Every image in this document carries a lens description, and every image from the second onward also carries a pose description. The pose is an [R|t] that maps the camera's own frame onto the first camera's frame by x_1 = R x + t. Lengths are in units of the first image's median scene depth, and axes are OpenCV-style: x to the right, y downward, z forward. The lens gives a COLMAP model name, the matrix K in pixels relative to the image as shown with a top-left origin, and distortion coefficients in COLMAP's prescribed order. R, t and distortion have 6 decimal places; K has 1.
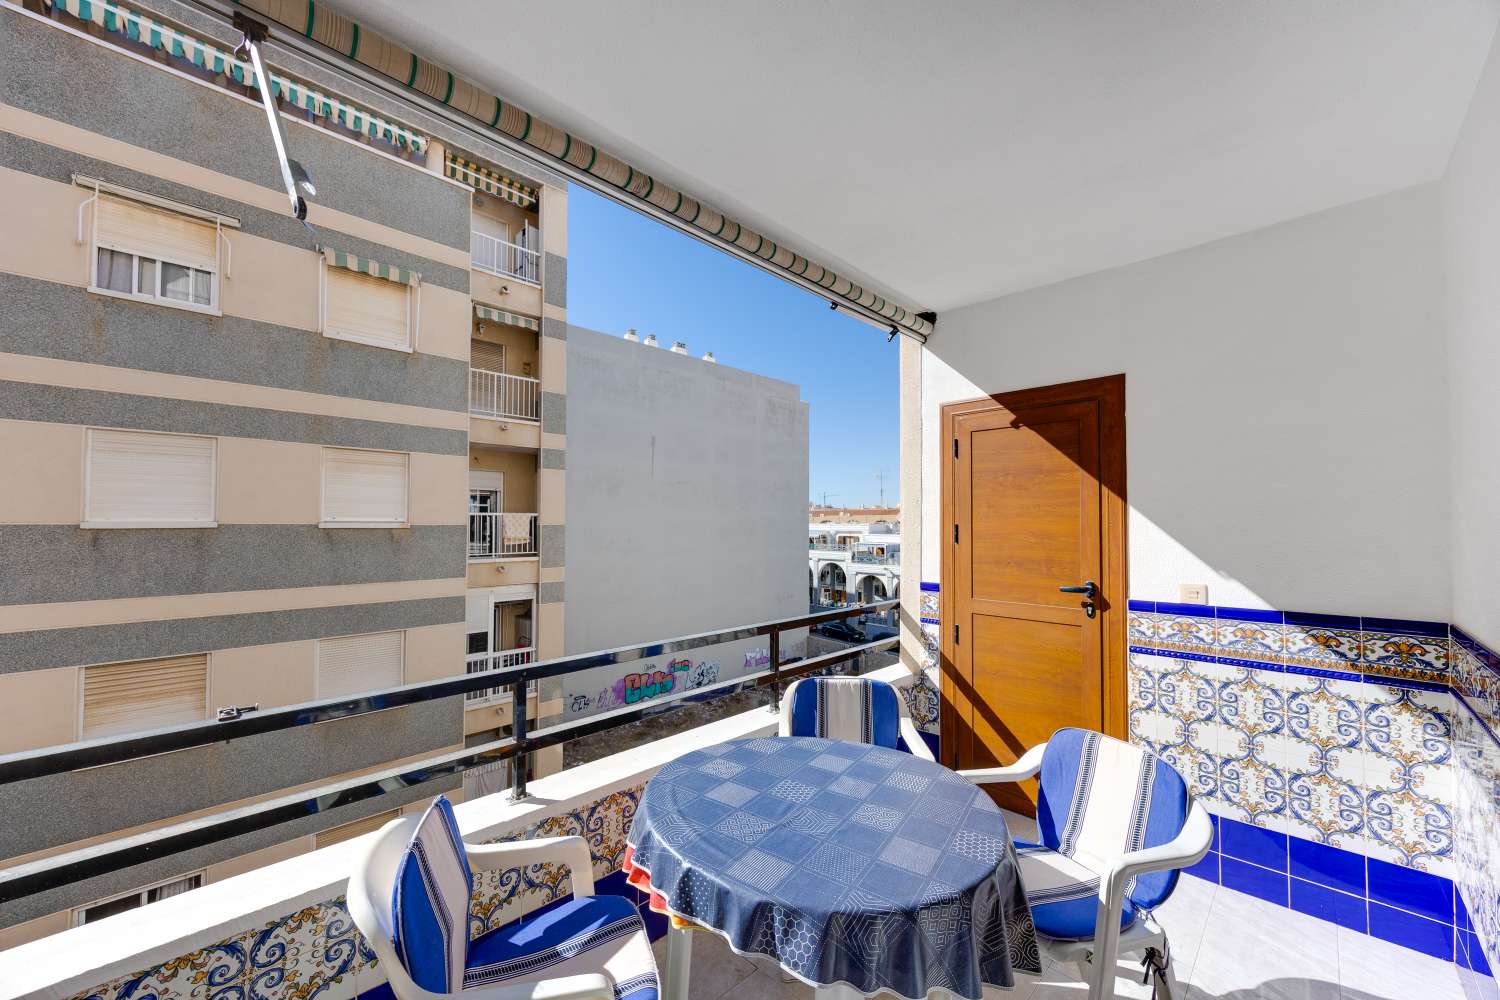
lens RADIAL K [[541.6, 0, 750.8], [0, 541.6, 513.6], [0, 0, 1]] dist [0.001449, -0.000197]
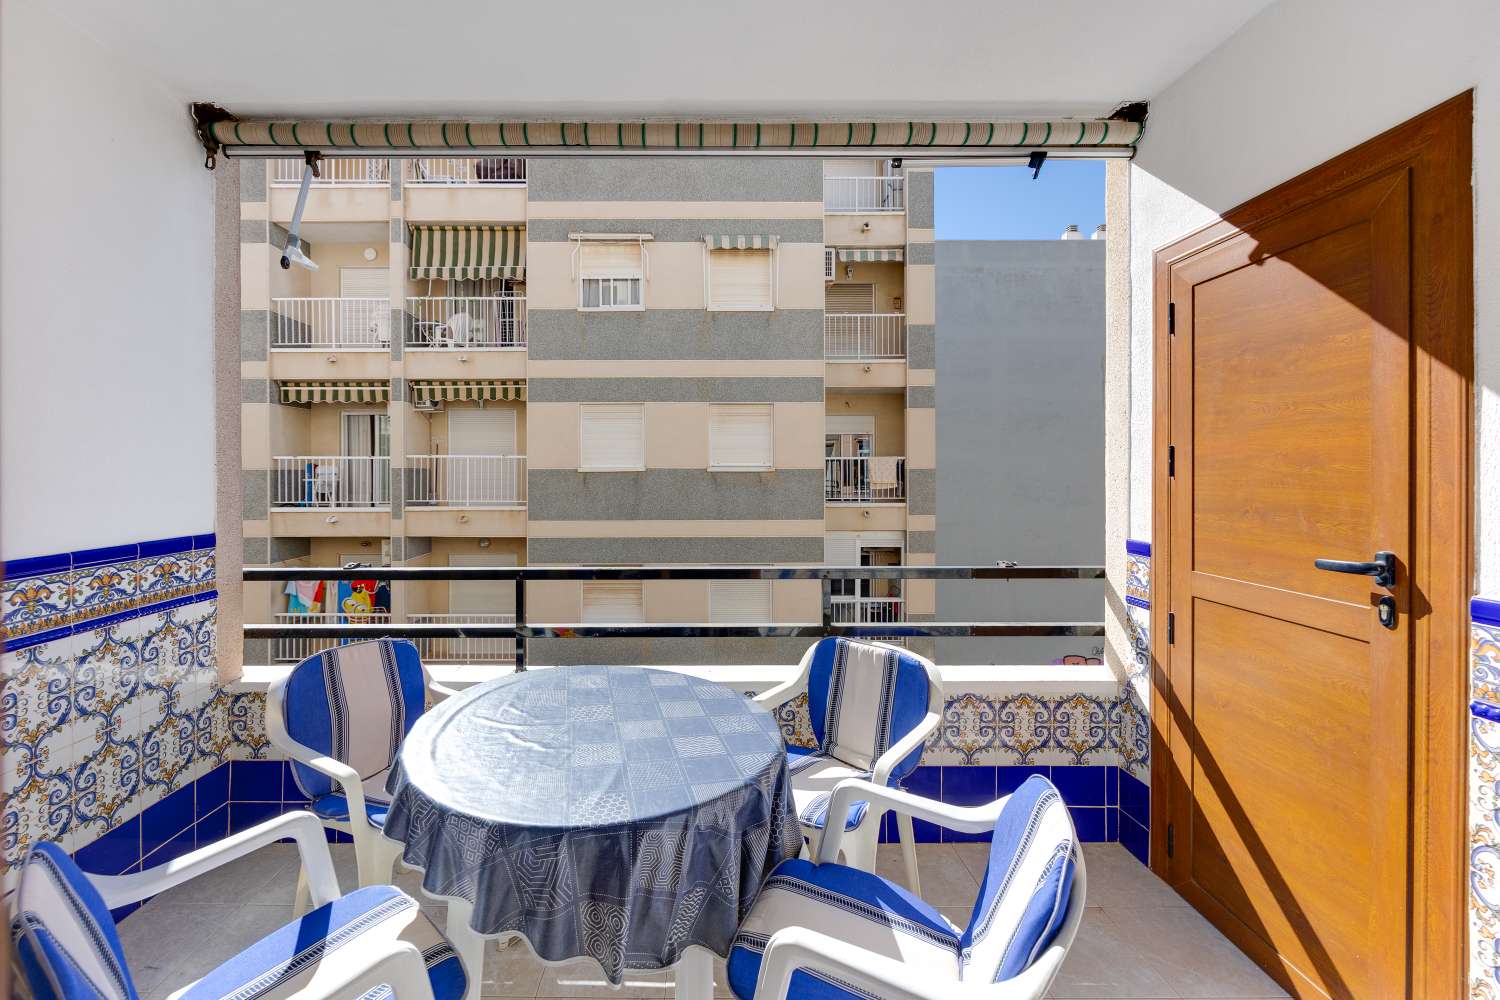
lens RADIAL K [[597.0, 0, 724.6], [0, 597.0, 470.8], [0, 0, 1]] dist [0.003087, 0.000024]
pose [[0.736268, -0.004731, -0.676673, 0.428630], [0.018808, 0.999732, 0.013474, 0.026895], [0.676429, -0.022647, 0.736160, 0.164293]]
